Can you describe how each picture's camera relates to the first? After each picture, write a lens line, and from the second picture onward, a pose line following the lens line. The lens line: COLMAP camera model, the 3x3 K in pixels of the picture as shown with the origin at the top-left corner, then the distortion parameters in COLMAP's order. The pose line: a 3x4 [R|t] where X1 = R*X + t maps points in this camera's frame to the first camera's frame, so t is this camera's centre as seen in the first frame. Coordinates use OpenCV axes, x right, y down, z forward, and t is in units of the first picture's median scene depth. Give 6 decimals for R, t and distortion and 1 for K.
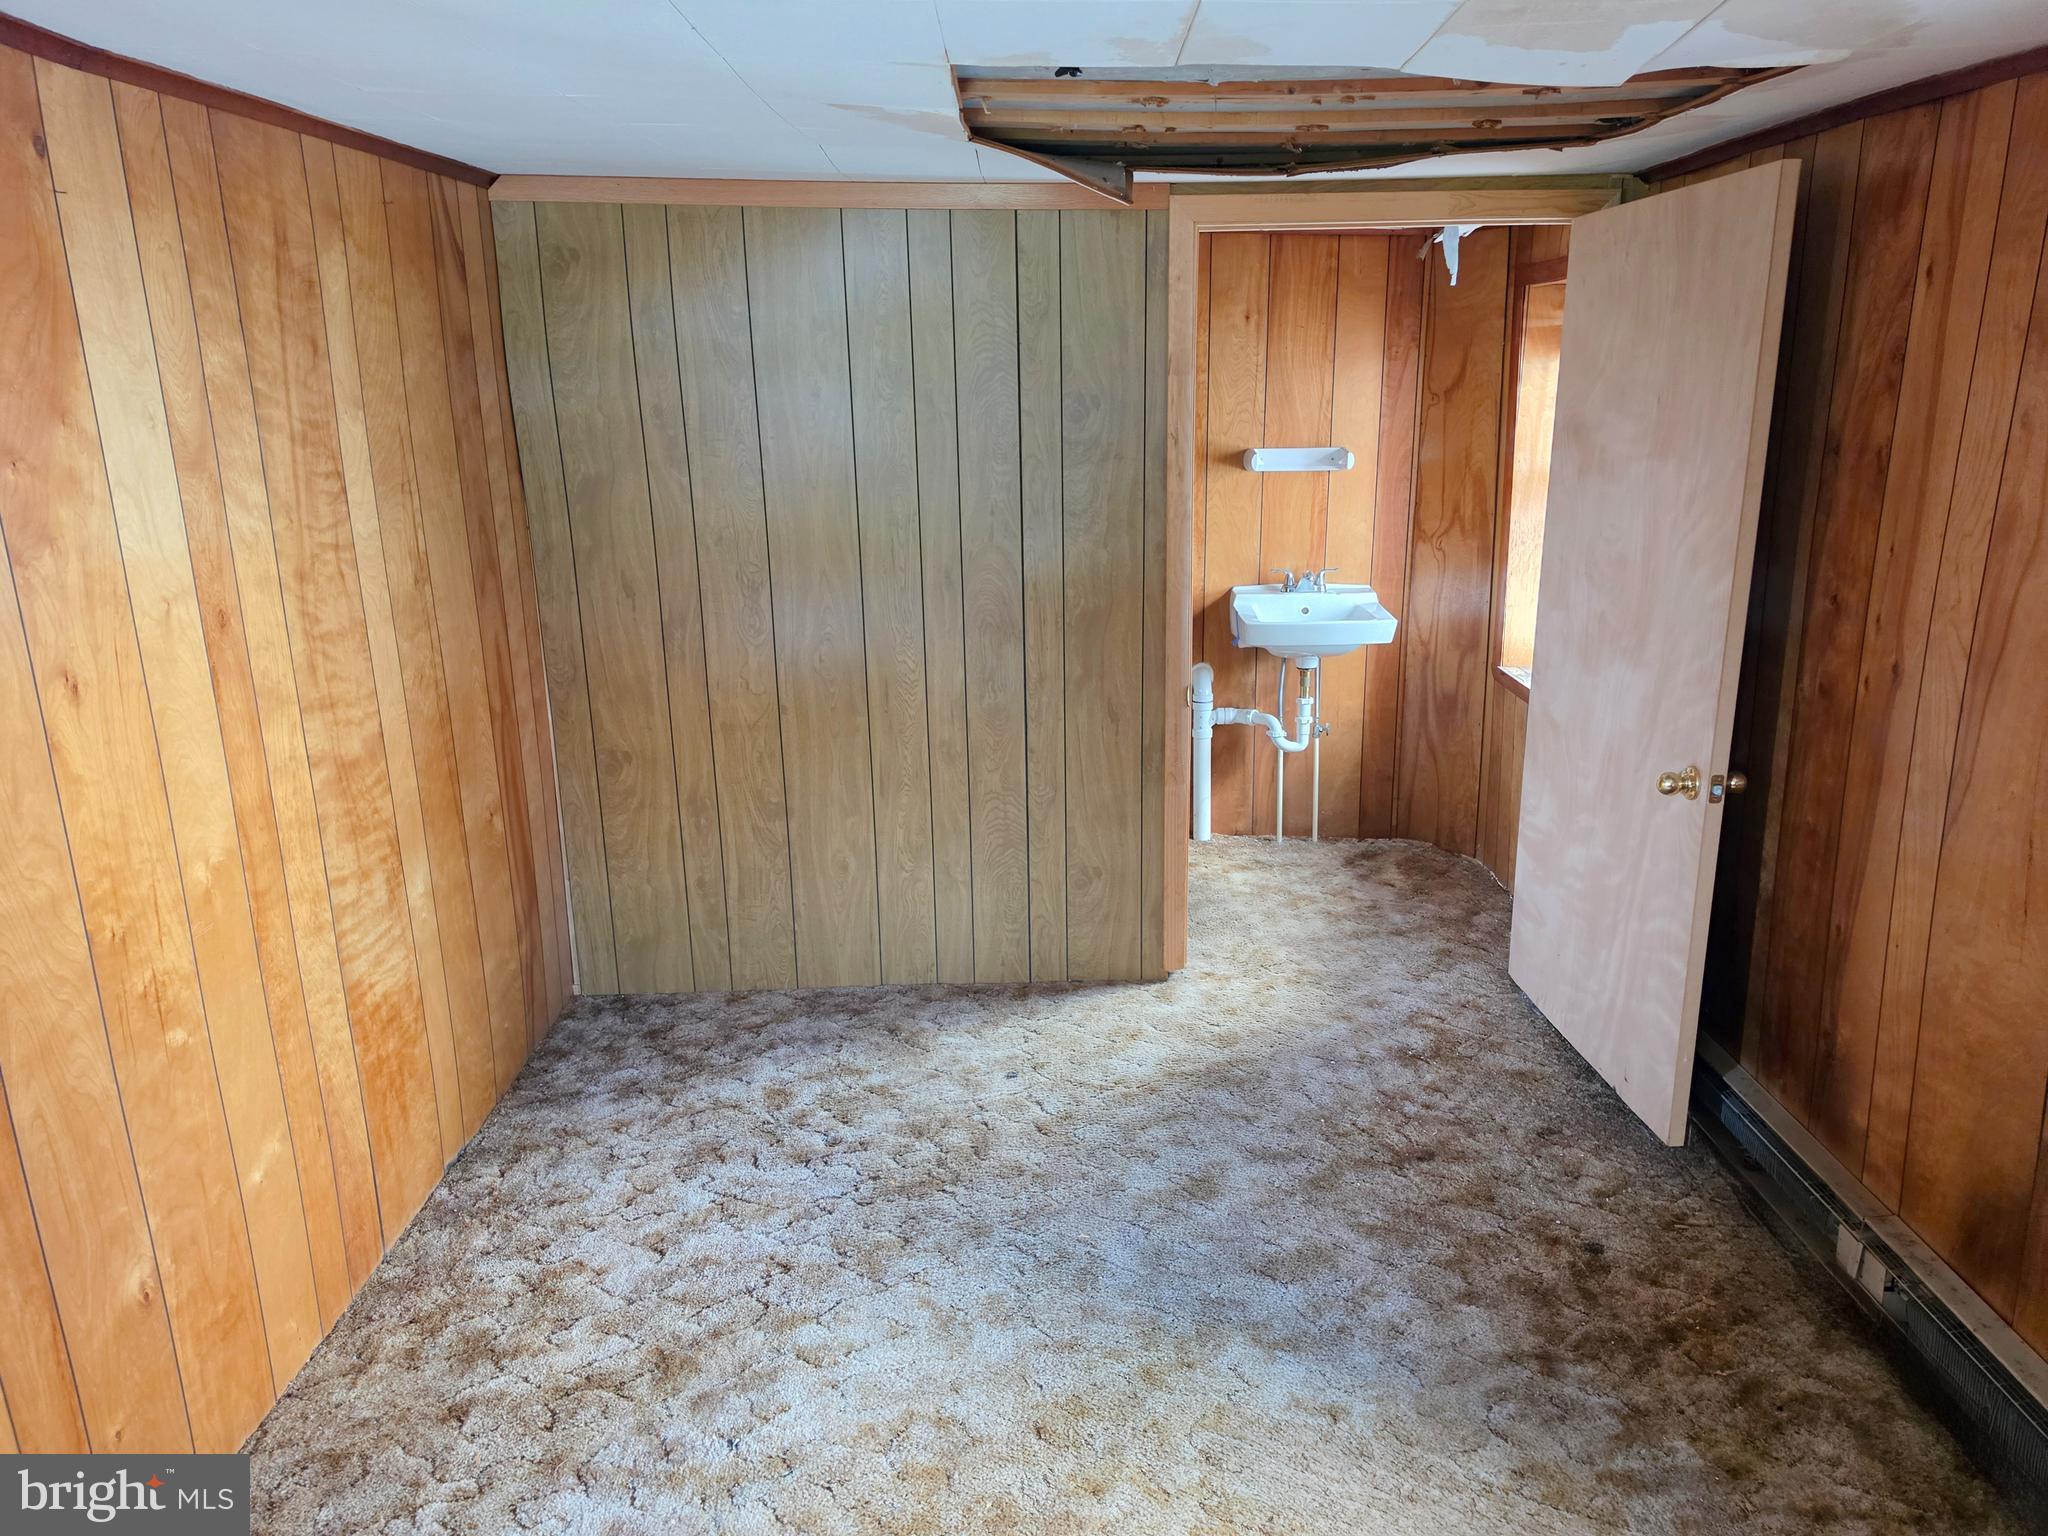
lens RADIAL K [[1457.5, 0, 1038.1], [0, 1457.5, 797.9], [0, 0, 1]] dist [0.116860, -0.195999]
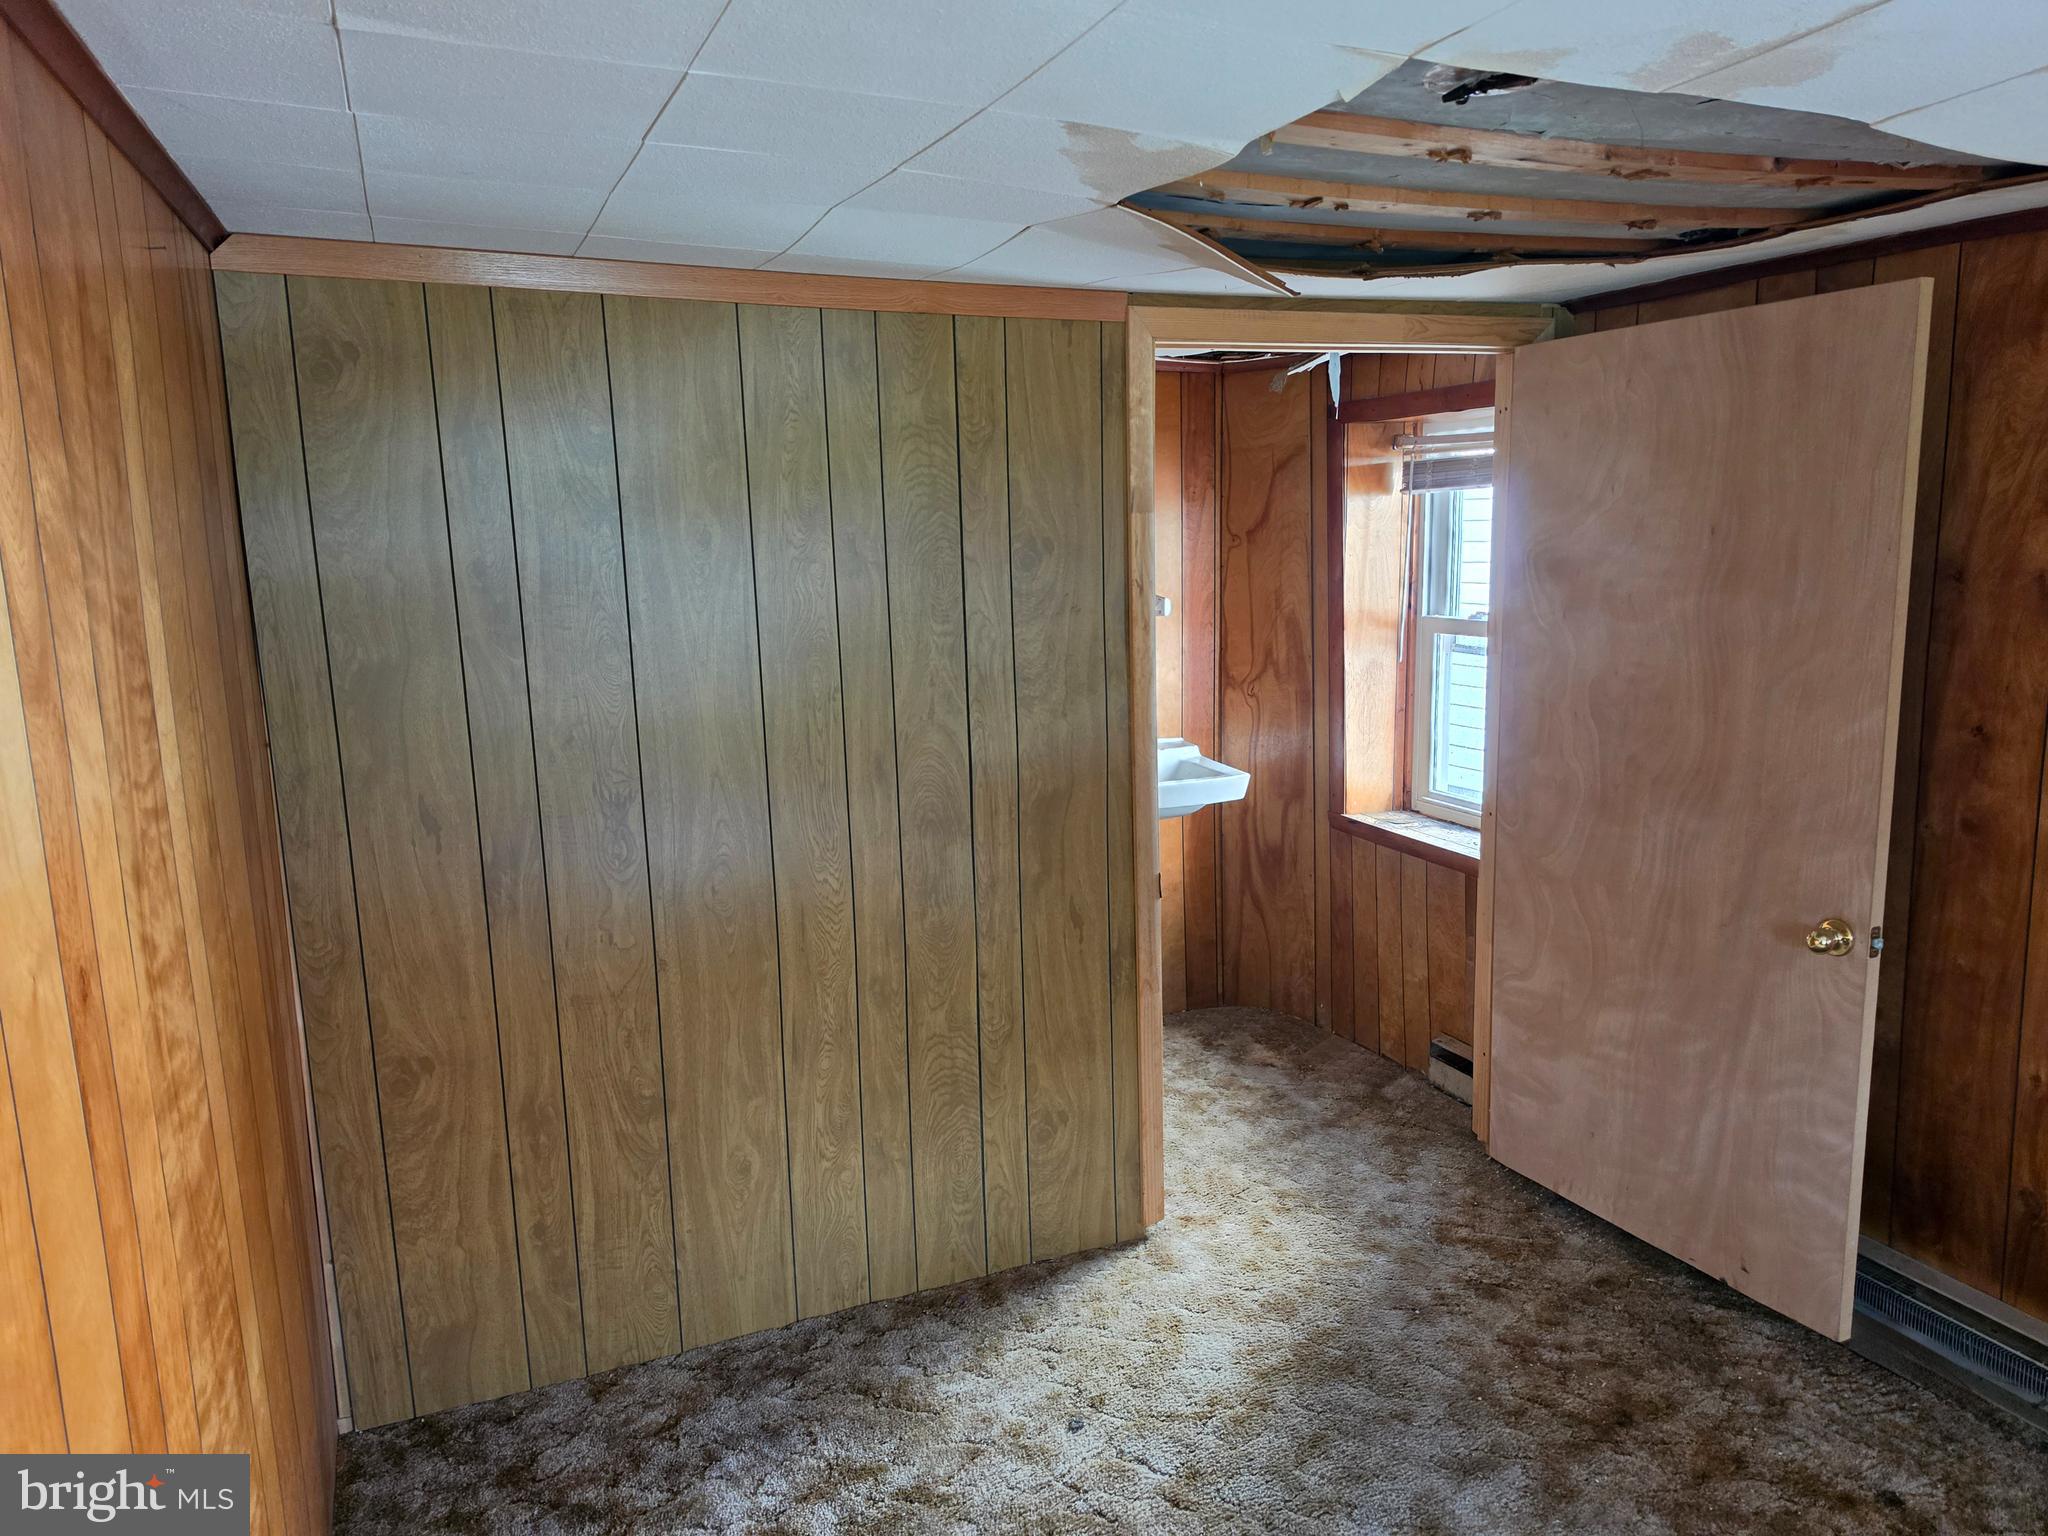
lens RADIAL K [[1453.6, 0, 1030.0], [0, 1453.6, 778.0], [0, 0, 1]] dist [0.095998, -0.158044]
pose [[0.923119, -0.078288, 0.376460, -0.270782], [0.119189, 0.989090, -0.086573, -0.067664], [-0.365576, 0.124787, 0.922379, 0.254651]]
